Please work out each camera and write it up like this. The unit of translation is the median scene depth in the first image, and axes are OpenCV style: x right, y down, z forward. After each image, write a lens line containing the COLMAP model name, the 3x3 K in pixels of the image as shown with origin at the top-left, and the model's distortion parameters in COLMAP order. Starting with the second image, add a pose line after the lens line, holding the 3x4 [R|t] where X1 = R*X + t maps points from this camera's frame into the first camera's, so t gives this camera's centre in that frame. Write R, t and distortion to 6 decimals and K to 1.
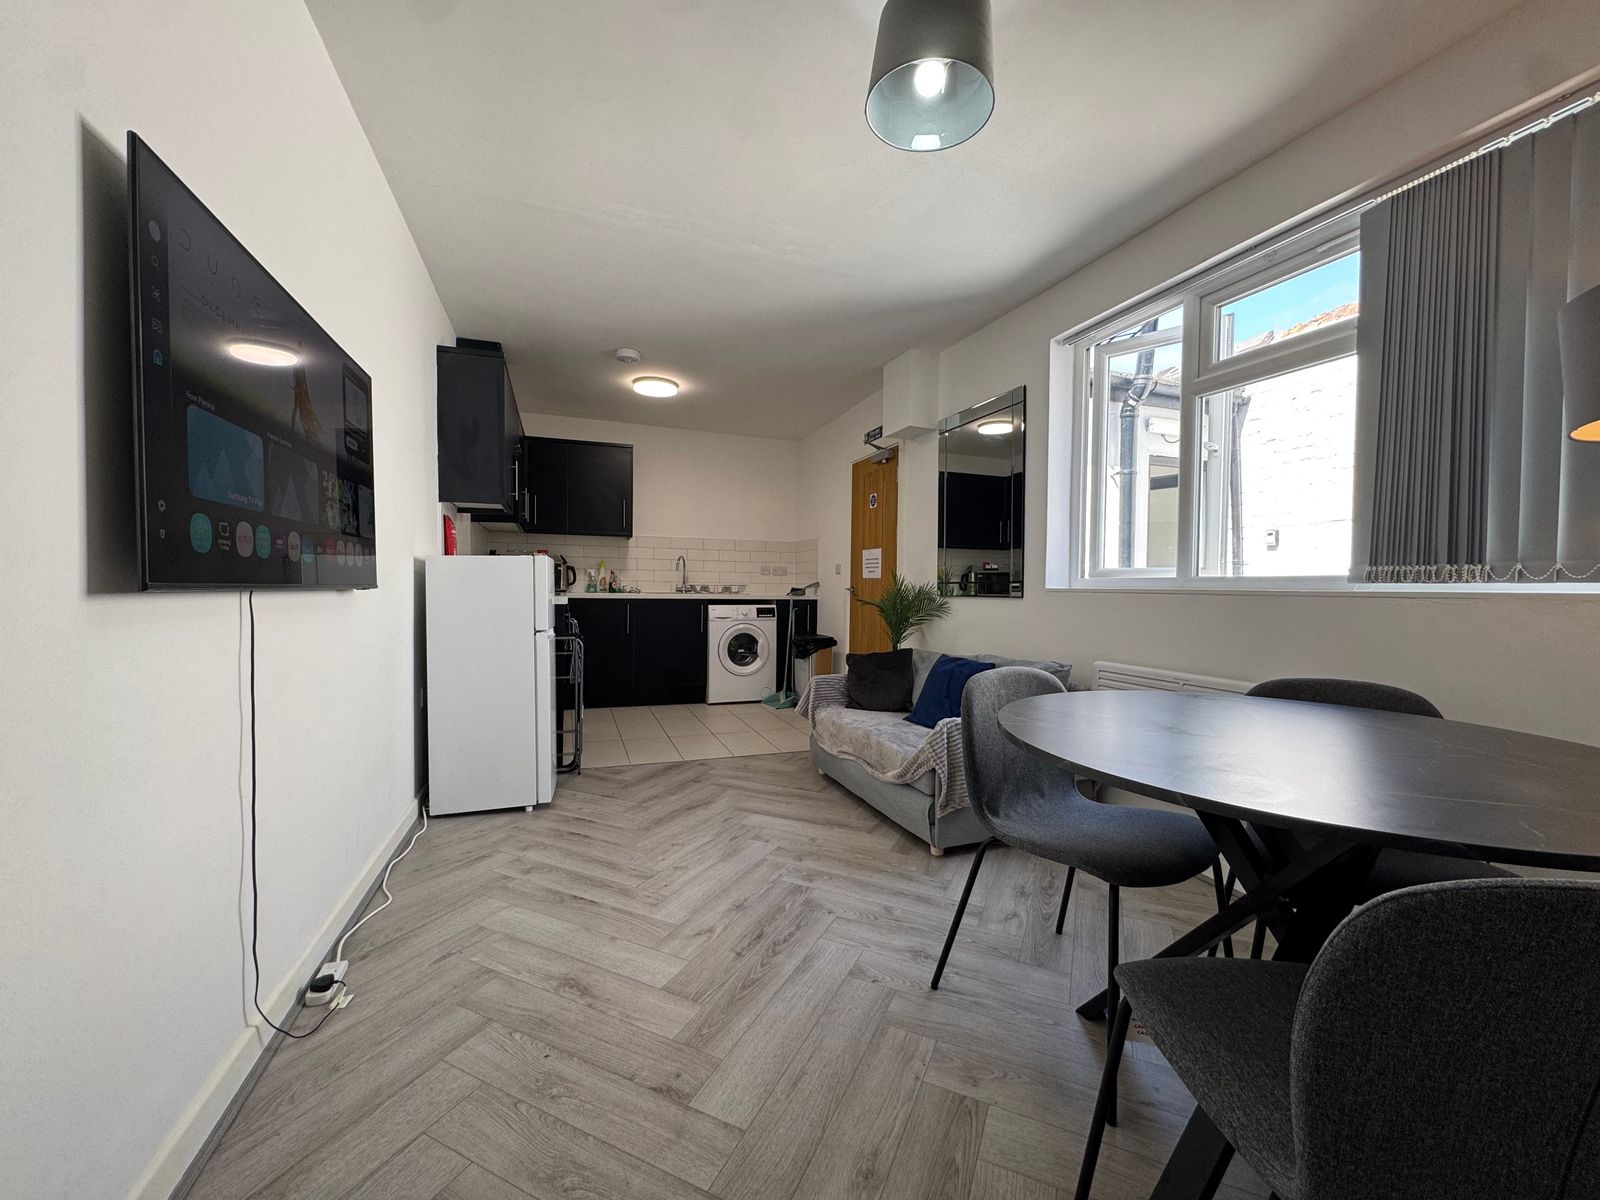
lens RADIAL K [[640.7, 0, 800.0], [0, 640.7, 600.0], [0, 0, 1]] dist [-0.005006, 0.000419]
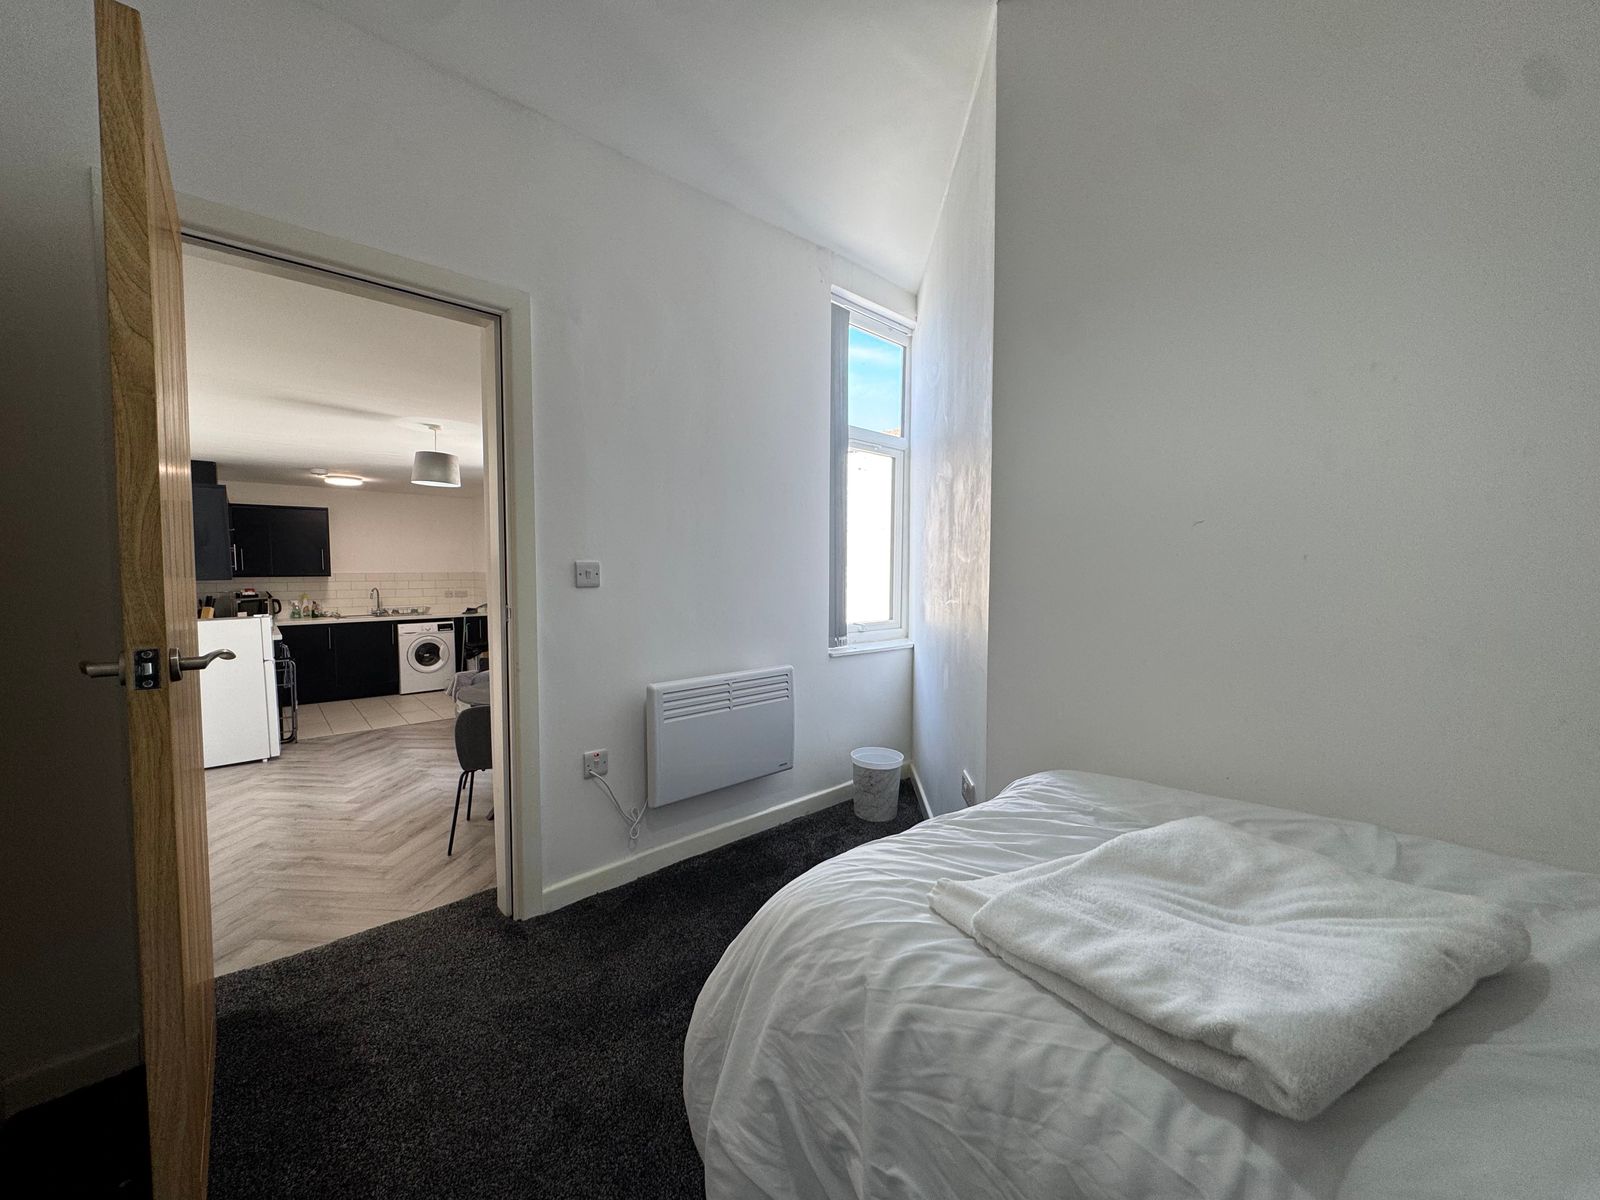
lens RADIAL K [[640.7, 0, 800.0], [0, 640.7, 600.0], [0, 0, 1]] dist [-0.005006, 0.000419]
pose [[0.934631, -0.034397, 0.353951, 0.186435], [0.021474, 0.998954, 0.040374, -0.083352], [-0.354969, -0.030134, 0.934392, -0.617888]]
